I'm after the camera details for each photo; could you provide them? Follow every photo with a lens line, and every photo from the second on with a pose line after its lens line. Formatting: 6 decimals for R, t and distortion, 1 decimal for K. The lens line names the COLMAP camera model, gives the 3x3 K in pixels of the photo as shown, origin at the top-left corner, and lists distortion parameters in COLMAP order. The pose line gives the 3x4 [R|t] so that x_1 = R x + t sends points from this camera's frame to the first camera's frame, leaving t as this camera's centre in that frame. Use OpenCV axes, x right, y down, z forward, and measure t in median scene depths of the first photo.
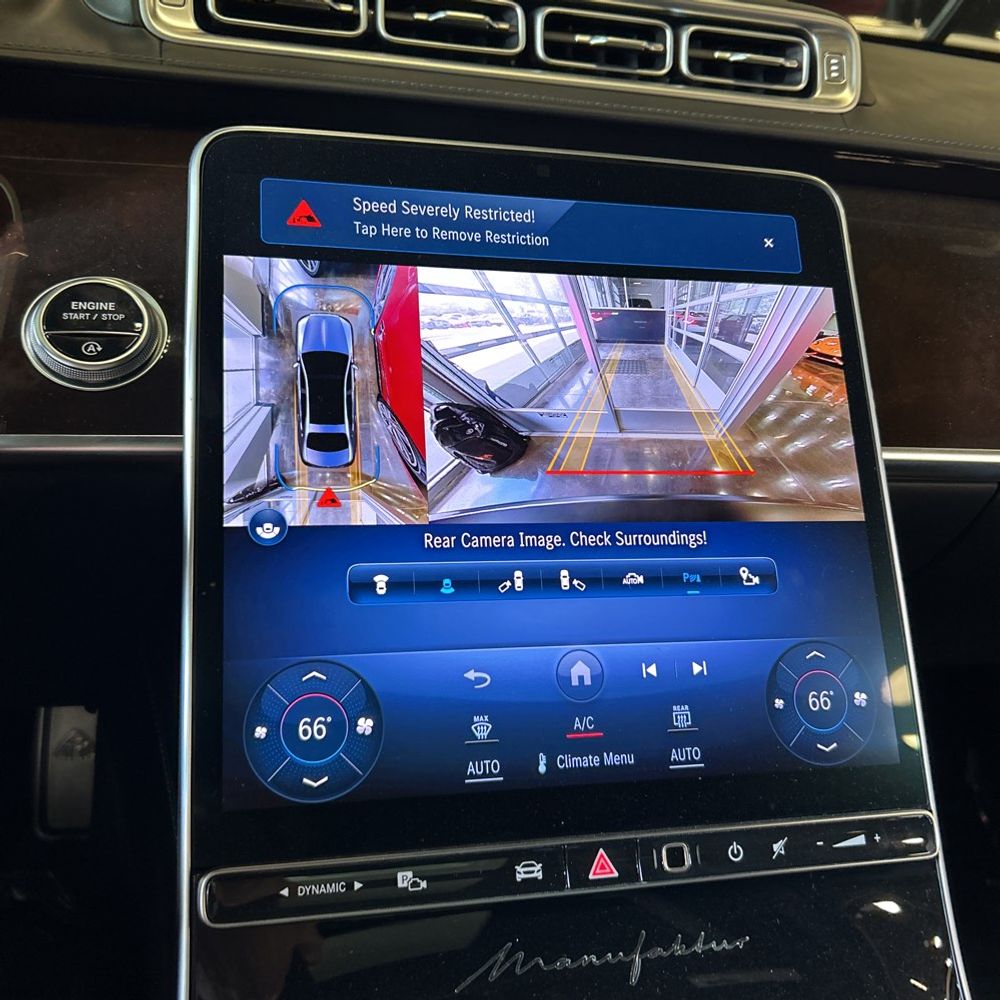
lens RADIAL K [[1032.2, 0, 486.6], [0, 1032.2, 499.4], [0, 0, 1]] dist [0.013121, -0.003978]
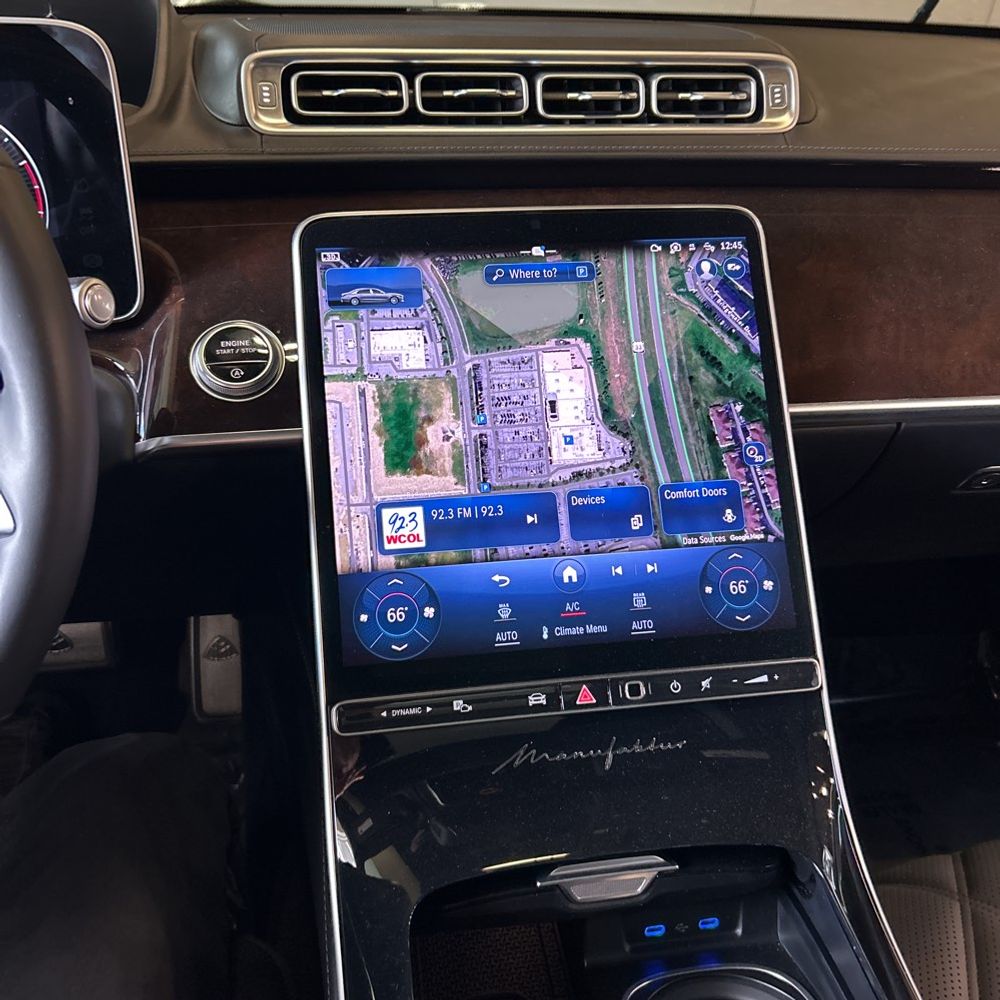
lens RADIAL K [[999.2, 0, 484.5], [0, 999.2, 509.8], [0, 0, 1]] dist [0.169811, -0.421236]
pose [[0.995113, -0.042879, -0.088947, 0.099183], [0.050885, 0.994661, 0.089780, -0.062331], [0.084622, -0.093867, 0.991982, -0.448700]]
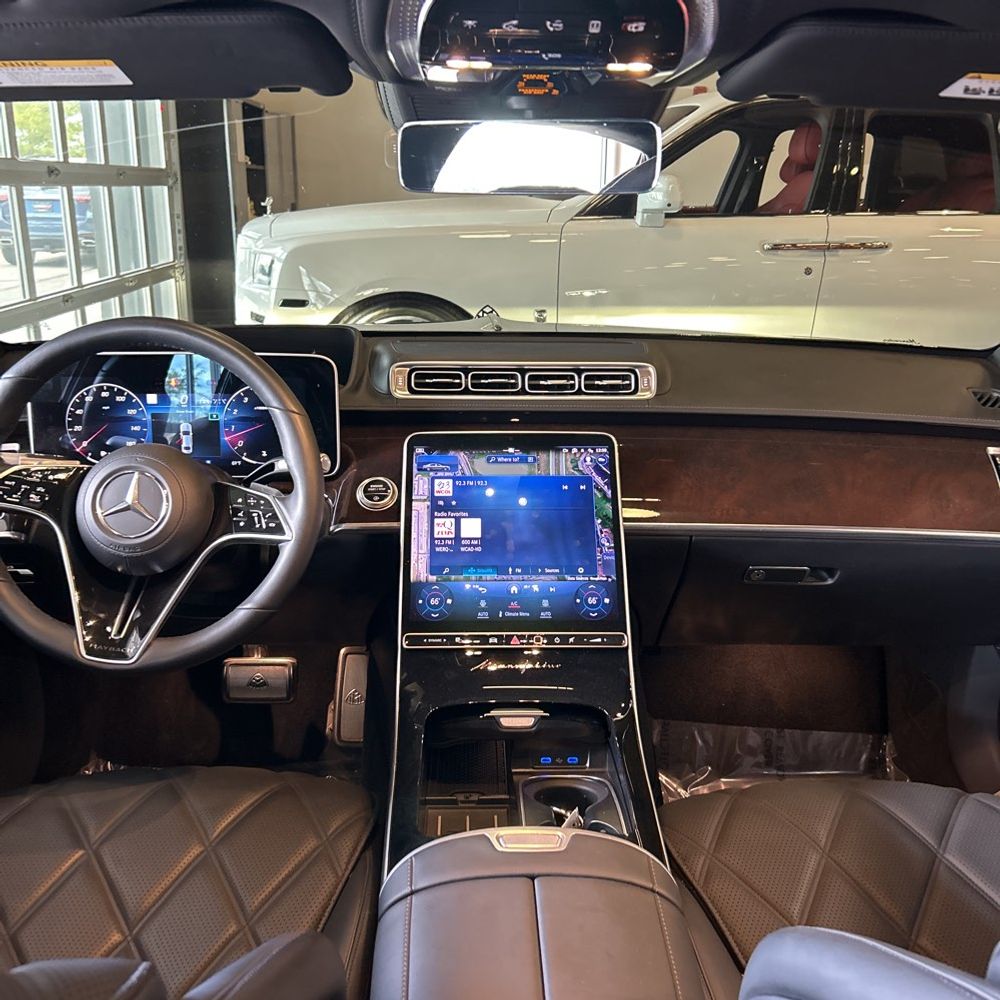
lens RADIAL K [[999.2, 0, 484.5], [0, 999.2, 509.8], [0, 0, 1]] dist [0.169811, -0.421236]
pose [[0.975174, -0.031756, -0.219152, 0.702266], [0.002934, 0.991430, -0.130606, 0.328966], [0.221422, 0.126720, 0.966910, -2.147684]]
